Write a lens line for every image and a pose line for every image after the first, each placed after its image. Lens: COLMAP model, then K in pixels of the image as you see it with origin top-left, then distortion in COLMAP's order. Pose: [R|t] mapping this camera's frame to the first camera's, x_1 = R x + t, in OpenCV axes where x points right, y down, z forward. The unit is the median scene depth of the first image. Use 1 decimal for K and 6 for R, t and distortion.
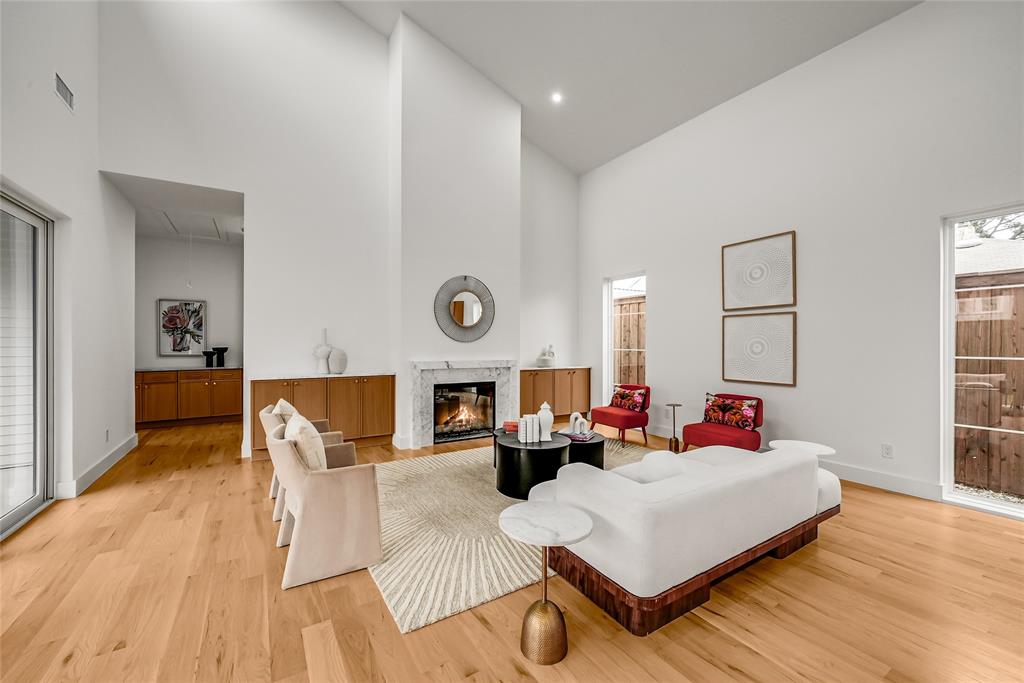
lens RADIAL K [[406.8, 0, 512.6], [0, 406.8, 345.2], [0, 0, 1]] dist [-0.010115, 0.002048]
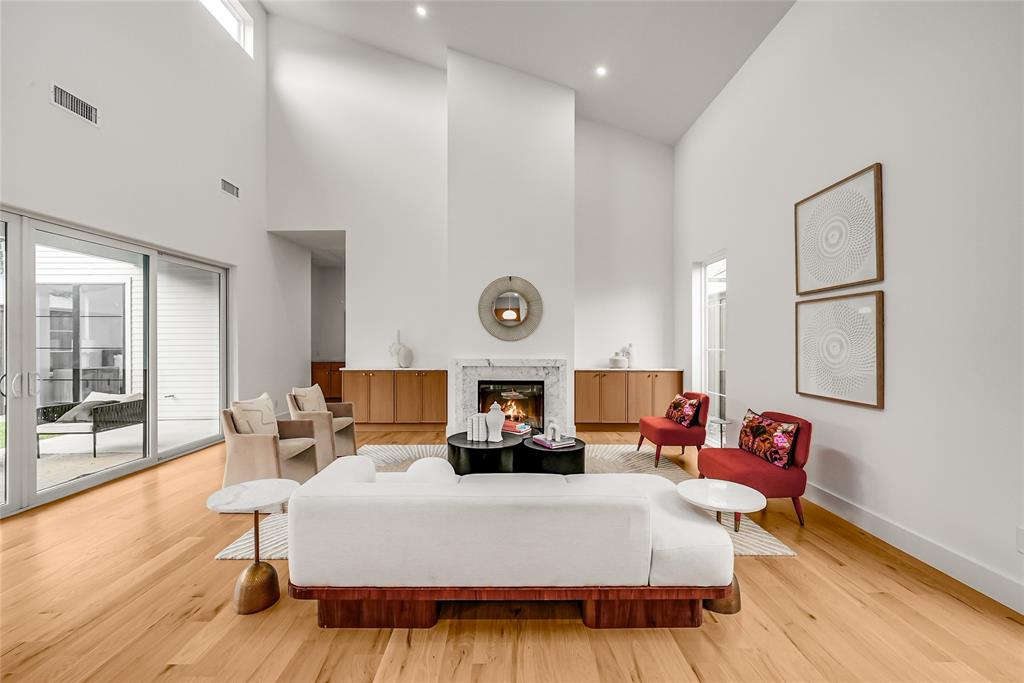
lens RADIAL K [[406.8, 0, 510.3], [0, 406.8, 341.9], [0, 0, 1]] dist [-0.010115, 0.002048]
pose [[0.848104, -0.002752, -0.529822, 0.469778], [0.000291, 0.999989, -0.004728, -0.000157], [0.529830, 0.003855, 0.848095, 0.139666]]
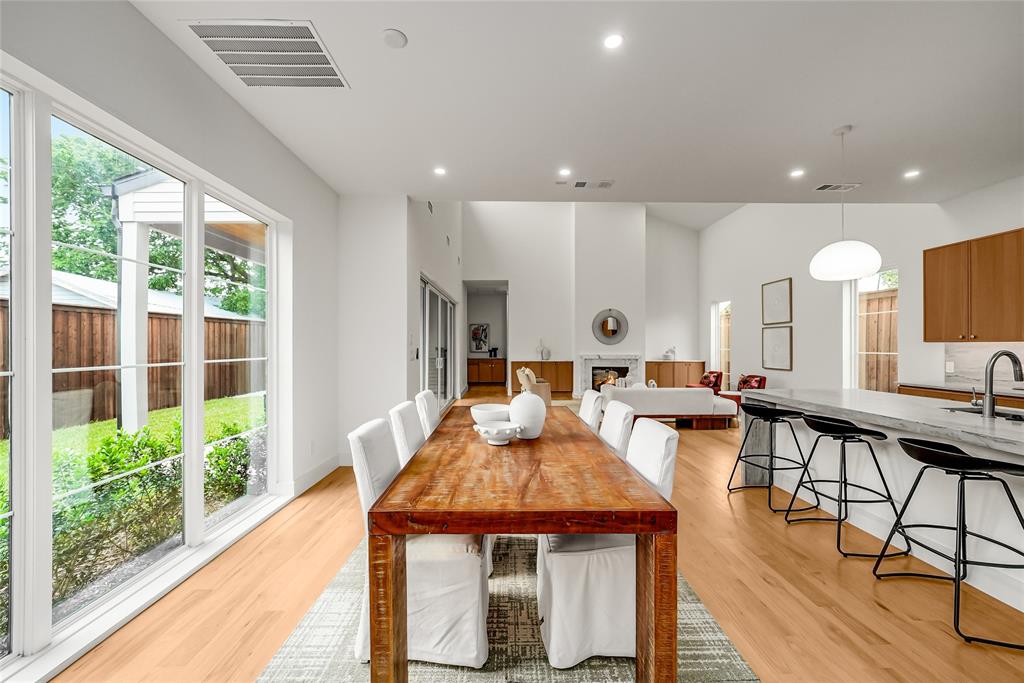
lens RADIAL K [[406.8, 0, 507.3], [0, 406.8, 345.4], [0, 0, 1]] dist [-0.010115, 0.002048]
pose [[0.849148, -0.002237, -0.528151, 0.507877], [-0.000303, 0.999989, -0.004723, 0.004818], [0.528155, 0.004171, 0.849138, -0.892924]]
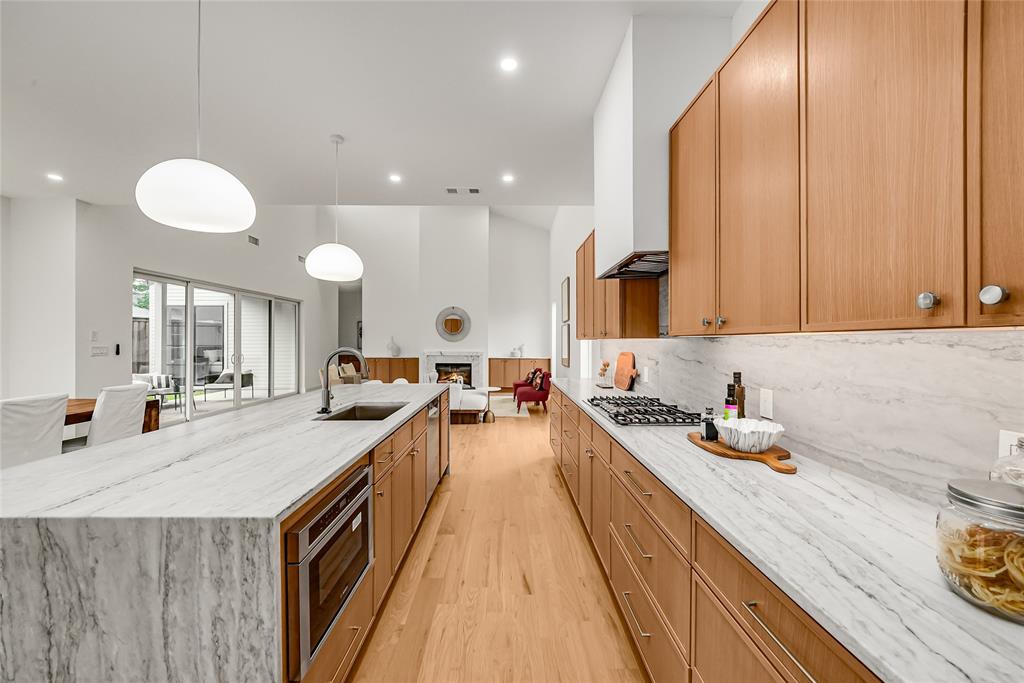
lens RADIAL K [[406.8, 0, 513.9], [0, 406.8, 339.2], [0, 0, 1]] dist [-0.010115, 0.002048]
pose [[0.854867, -0.005234, -0.518821, 1.207429], [-0.002707, 0.999891, -0.014548, 0.007501], [0.518840, 0.013840, 0.854759, -0.510691]]
